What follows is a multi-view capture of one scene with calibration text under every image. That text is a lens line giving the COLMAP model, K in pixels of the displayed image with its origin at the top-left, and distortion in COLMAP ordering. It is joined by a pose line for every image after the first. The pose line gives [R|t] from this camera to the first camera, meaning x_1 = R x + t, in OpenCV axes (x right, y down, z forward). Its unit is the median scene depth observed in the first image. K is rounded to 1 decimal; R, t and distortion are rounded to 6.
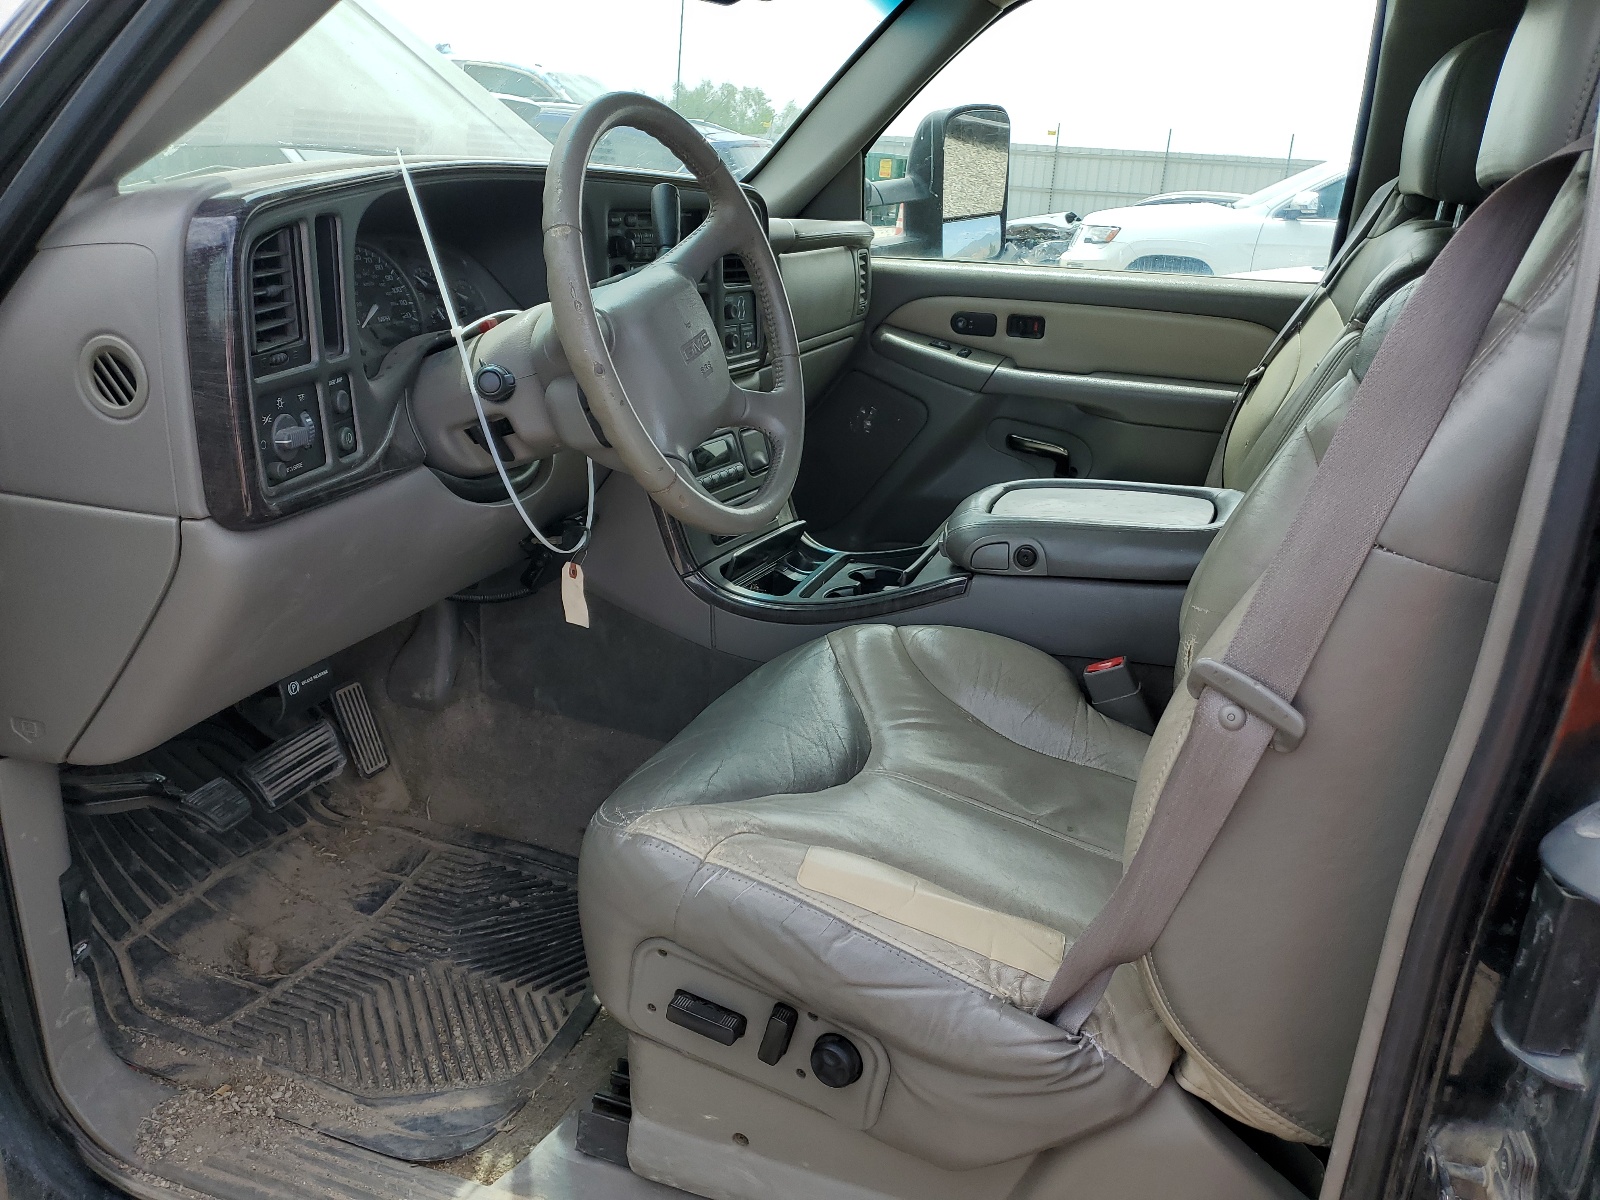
lens RADIAL K [[1169.2, 0, 800.0], [0, 1169.2, 600.0], [0, 0, 1]] dist [-0.004363, -0.003934]
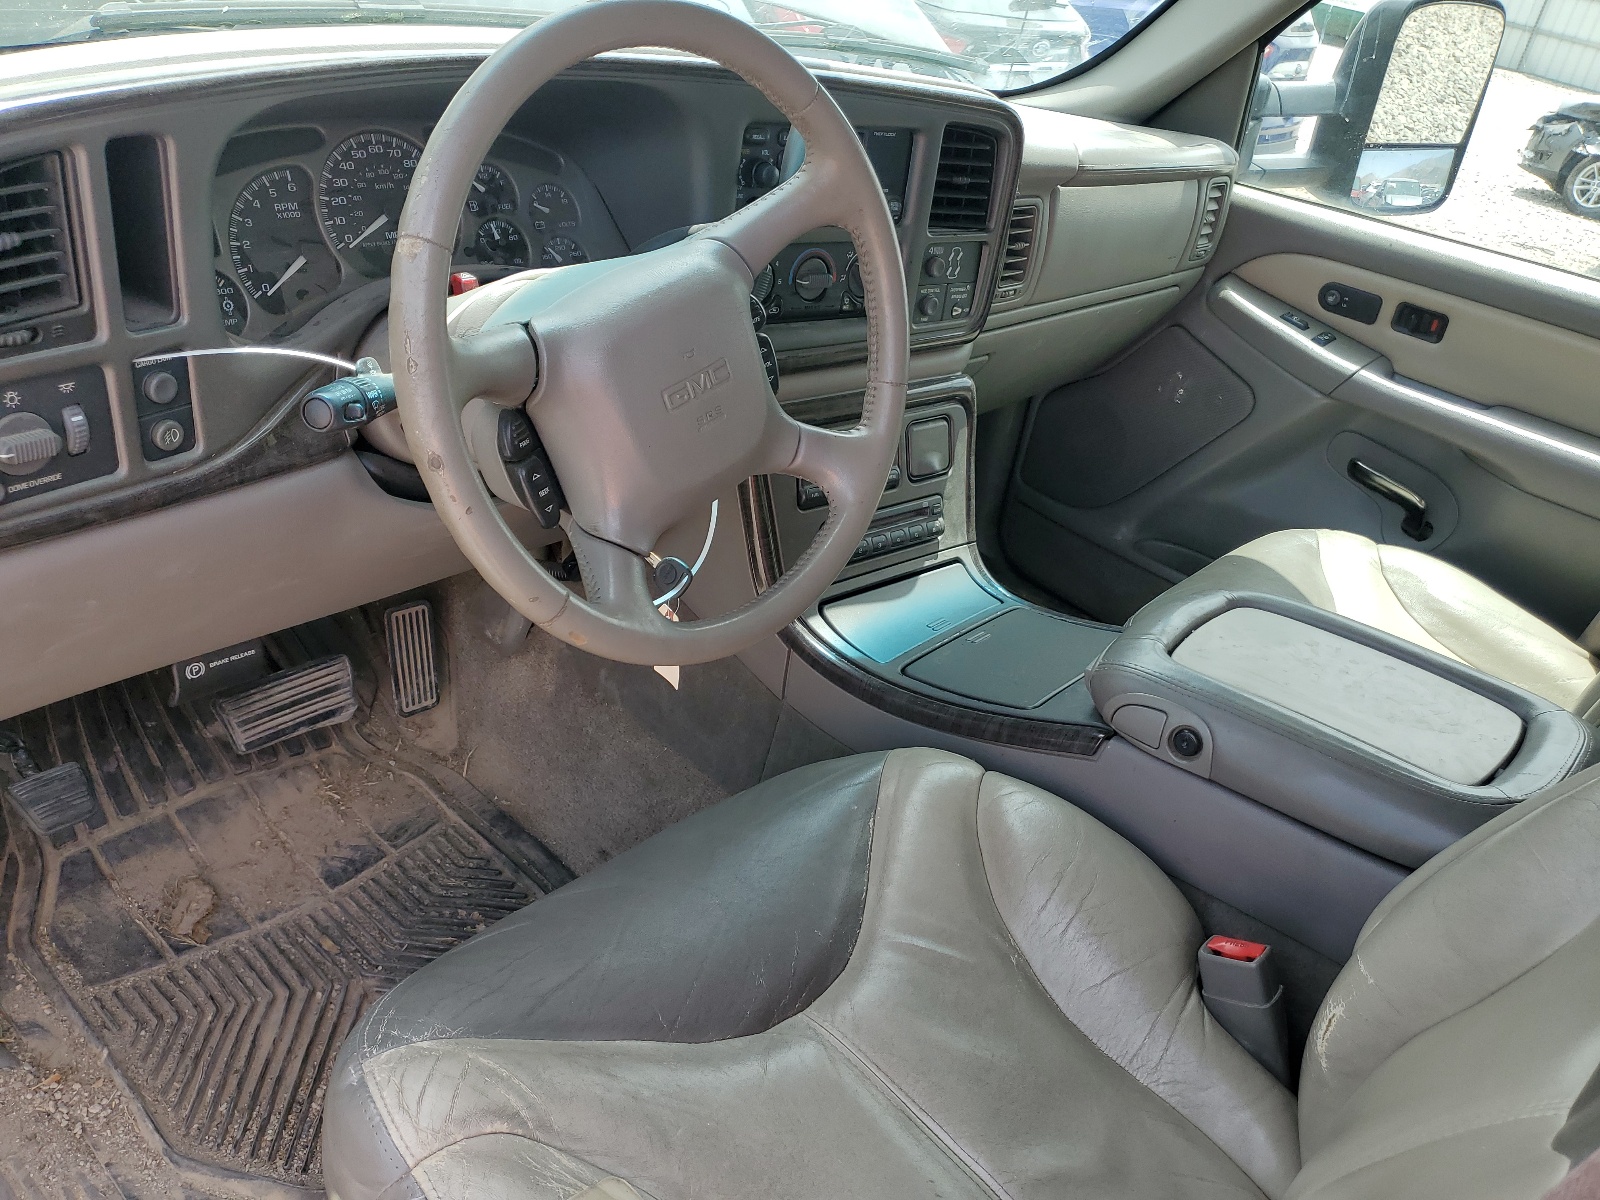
lens RADIAL K [[1218.2, 0, 800.0], [0, 1218.2, 600.0], [0, 0, 1]] dist [-0.003701, 0.004394]
pose [[0.924482, 0.271830, -0.267285, 0.148173], [-0.234625, 0.958308, 0.163086, -0.174988], [0.300473, -0.088058, 0.949717, 0.254962]]
